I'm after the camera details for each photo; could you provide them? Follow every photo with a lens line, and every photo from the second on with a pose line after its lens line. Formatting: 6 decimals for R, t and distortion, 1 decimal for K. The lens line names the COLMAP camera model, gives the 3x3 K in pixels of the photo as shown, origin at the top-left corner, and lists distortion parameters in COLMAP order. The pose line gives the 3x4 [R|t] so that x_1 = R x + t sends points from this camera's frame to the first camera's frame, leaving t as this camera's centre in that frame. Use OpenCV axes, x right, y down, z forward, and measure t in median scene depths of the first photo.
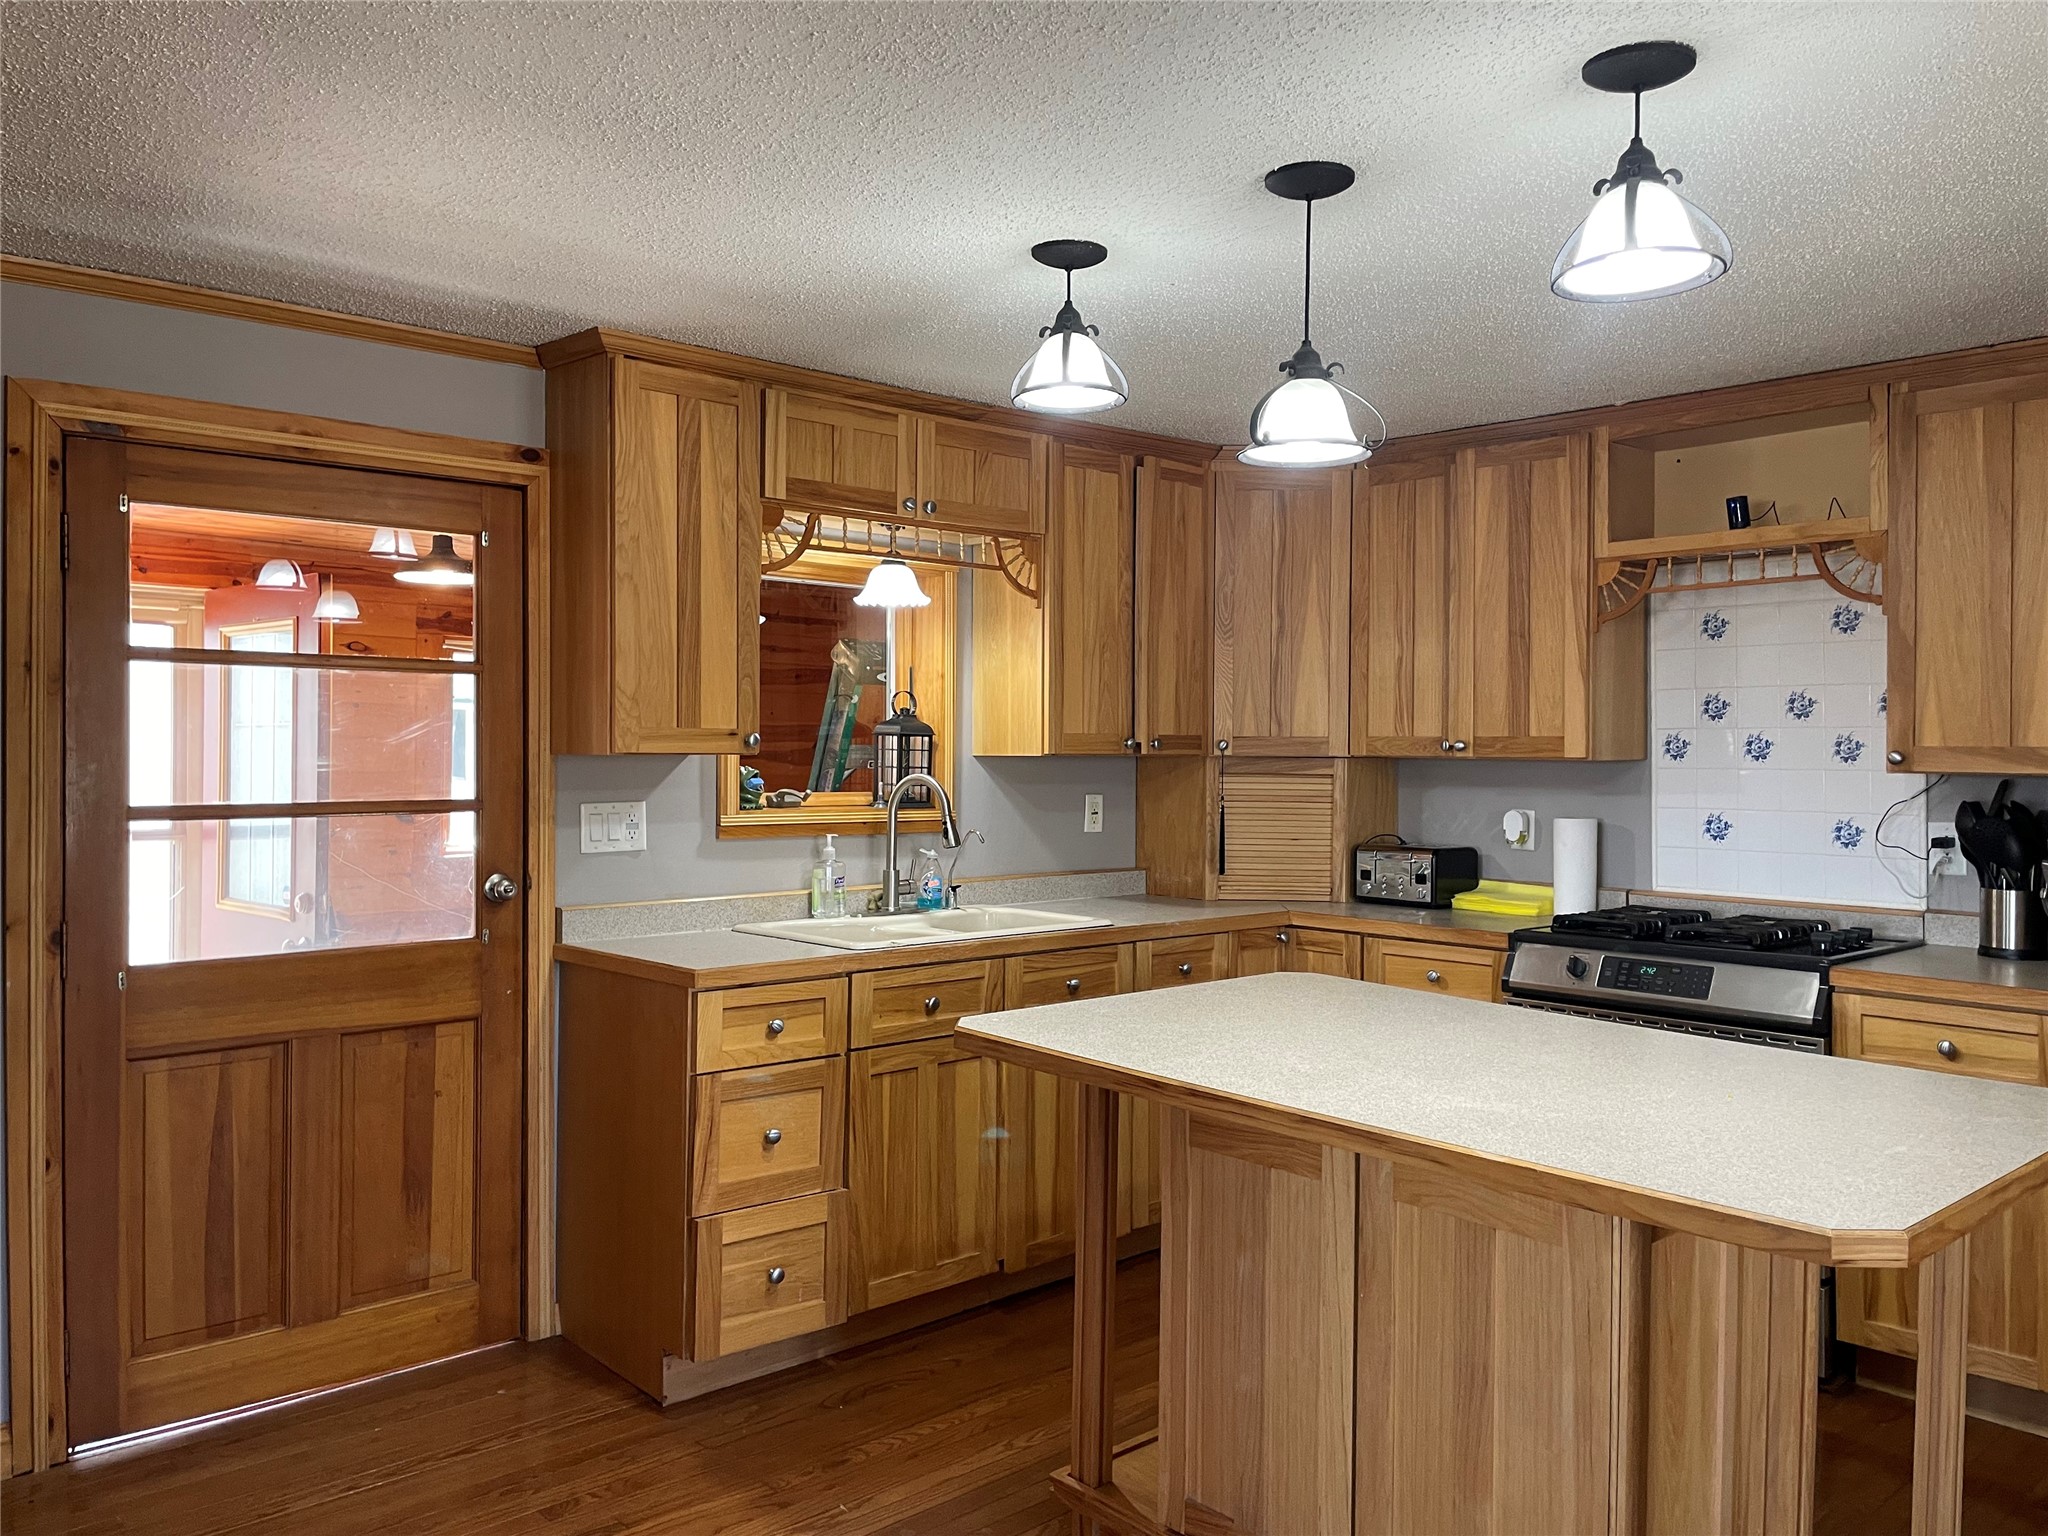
lens RADIAL K [[1543.5, 0, 1030.4], [0, 1543.5, 755.5], [0, 0, 1]] dist [0.098994, -0.128248]
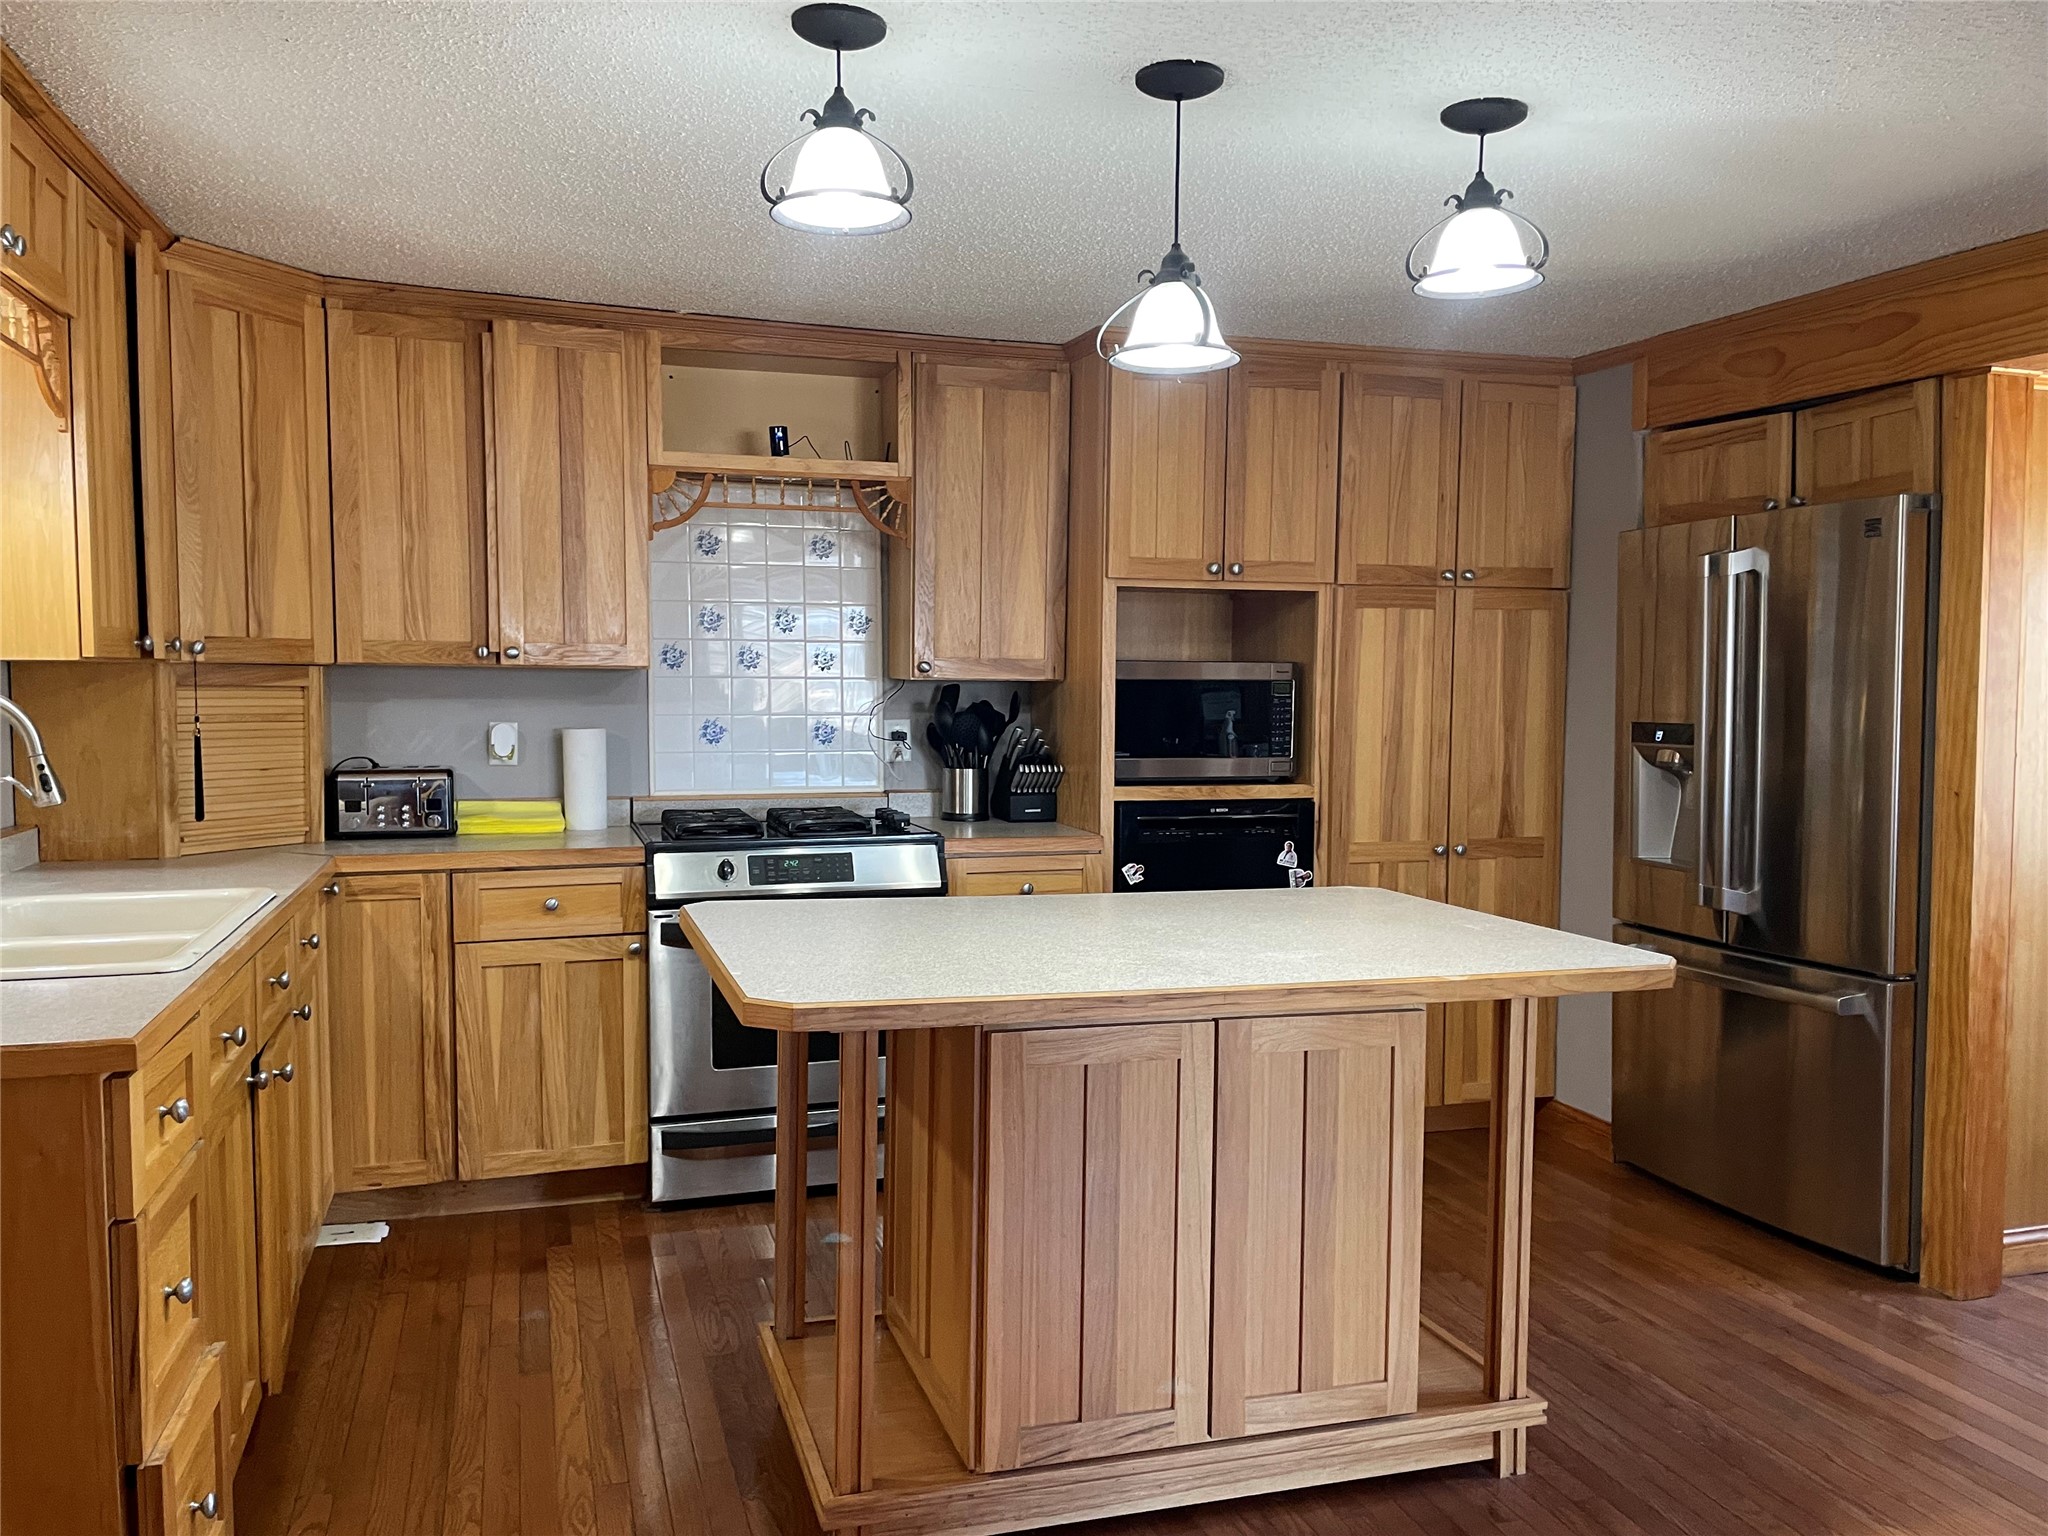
lens RADIAL K [[1543.5, 0, 1008.2], [0, 1543.5, 786.4], [0, 0, 1]] dist [0.098994, -0.128248]
pose [[0.428294, -0.066749, 0.901171, -0.460455], [0.000833, 0.997297, 0.073474, 0.005413], [-0.903639, -0.030718, 0.427192, 0.376545]]
